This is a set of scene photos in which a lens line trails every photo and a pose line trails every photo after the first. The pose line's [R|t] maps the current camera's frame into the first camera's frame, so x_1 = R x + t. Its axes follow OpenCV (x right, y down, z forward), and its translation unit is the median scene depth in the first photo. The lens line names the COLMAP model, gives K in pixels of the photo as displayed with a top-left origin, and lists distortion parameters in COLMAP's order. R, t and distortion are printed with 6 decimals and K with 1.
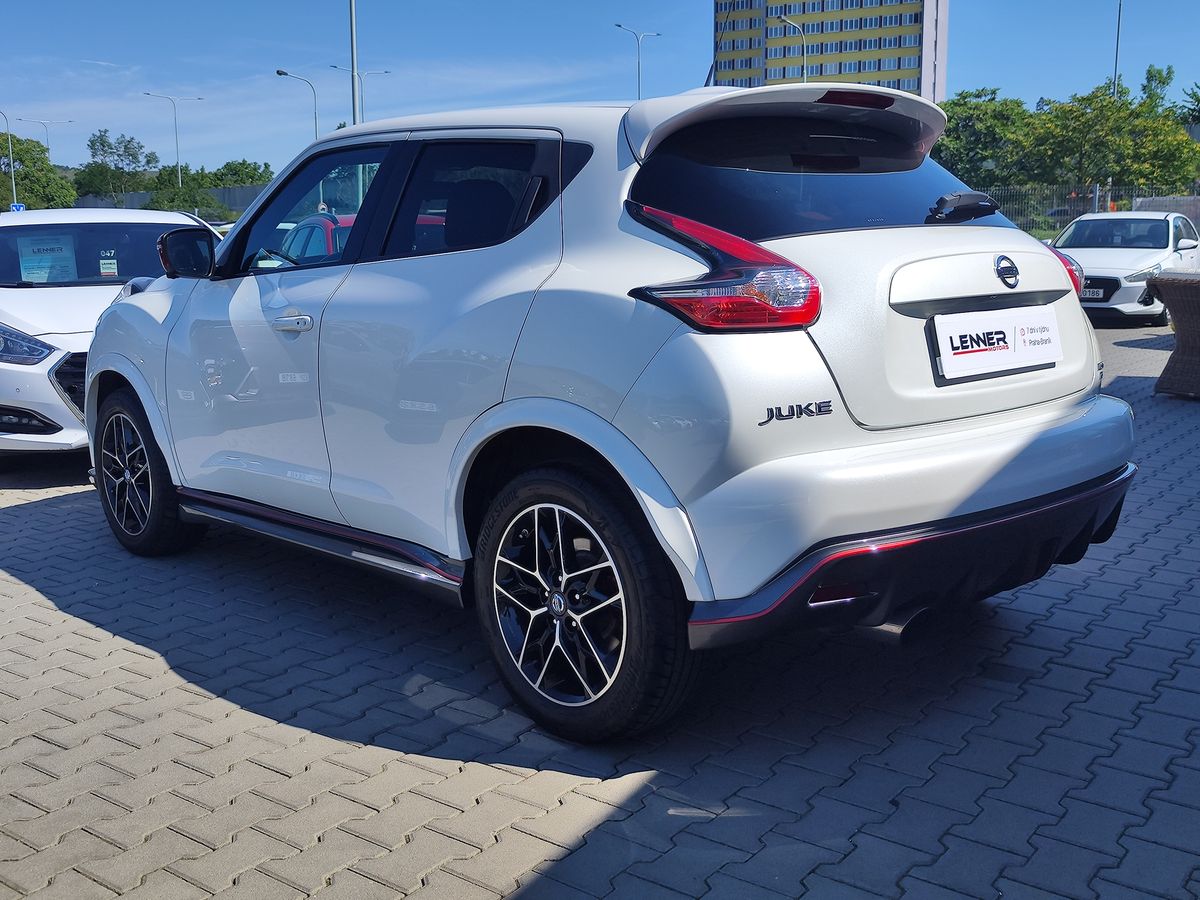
lens RADIAL K [[1214.3, 0, 599.9], [0, 1214.3, 444.5], [0, 0, 1]] dist [0.011338, 0.000000]
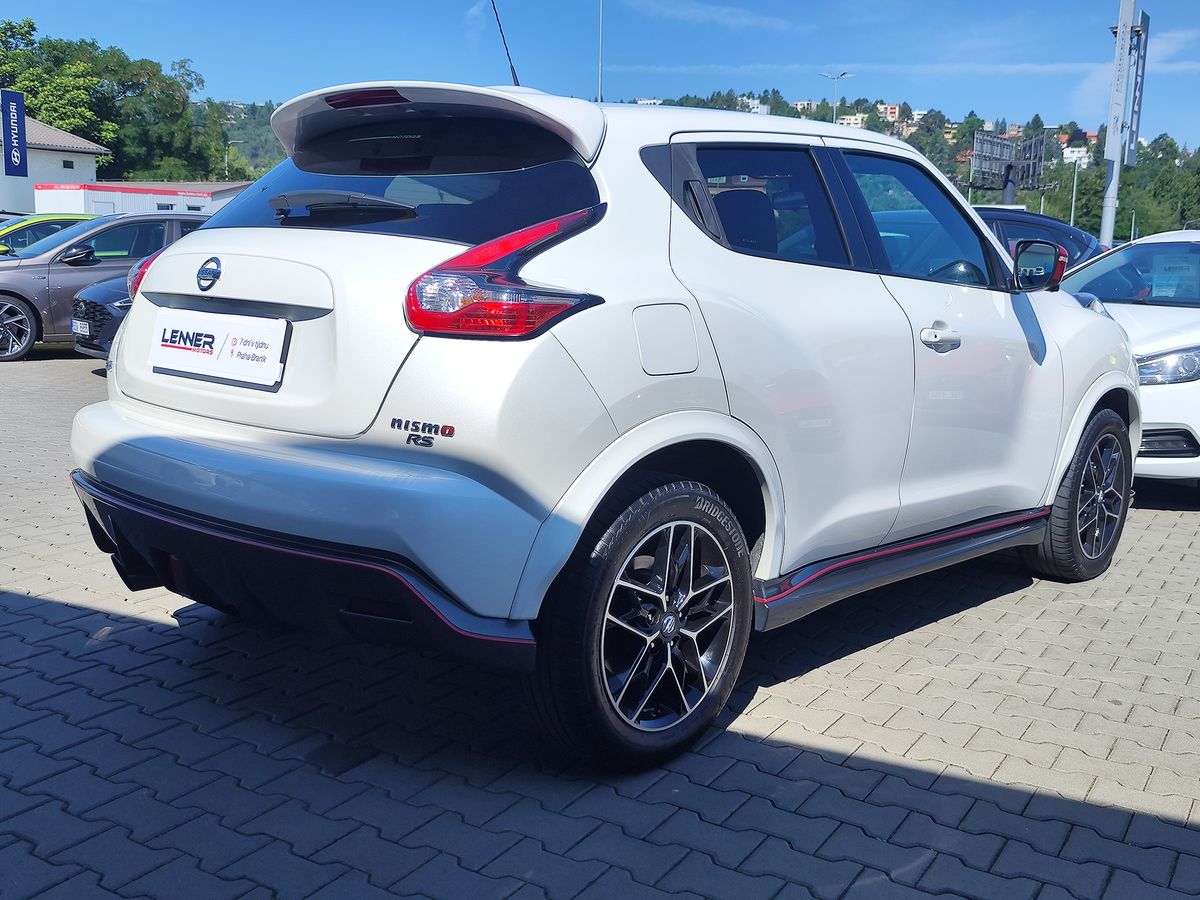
lens RADIAL K [[1214.3, 0, 597.1], [0, 1214.3, 451.8], [0, 0, 1]] dist [0.011338, 0.000000]
pose [[0.097821, 0.180341, -0.978728, 1.318732], [-0.196504, 0.967583, 0.158647, -0.216333], [0.975611, 0.176805, 0.130087, 1.184124]]
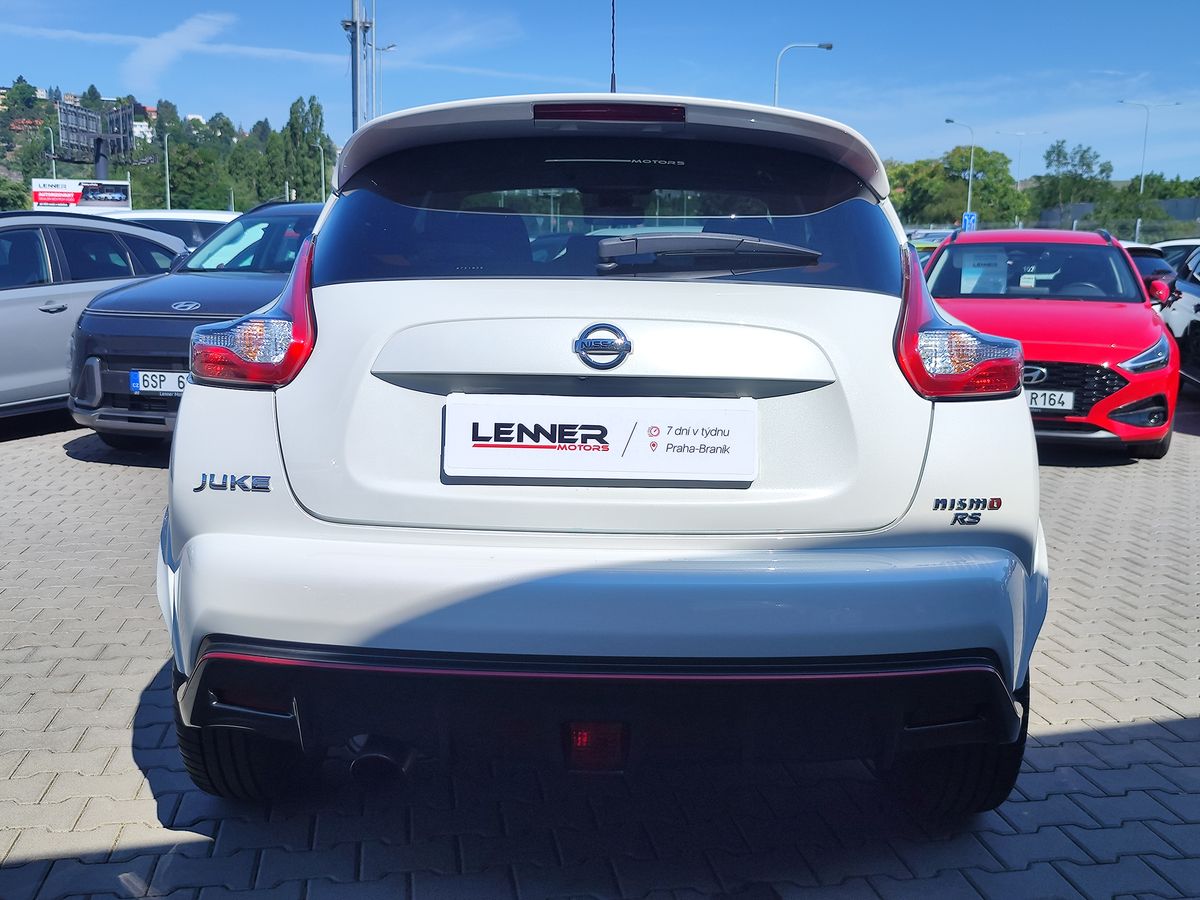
lens RADIAL K [[1214.3, 0, 601.3], [0, 1214.3, 456.1], [0, 0, 1]] dist [0.011338, 0.000000]
pose [[0.733078, 0.142530, -0.665043, 0.815909], [-0.141242, 0.988382, 0.056136, -0.115861], [0.665317, 0.052780, 0.744693, 0.455673]]
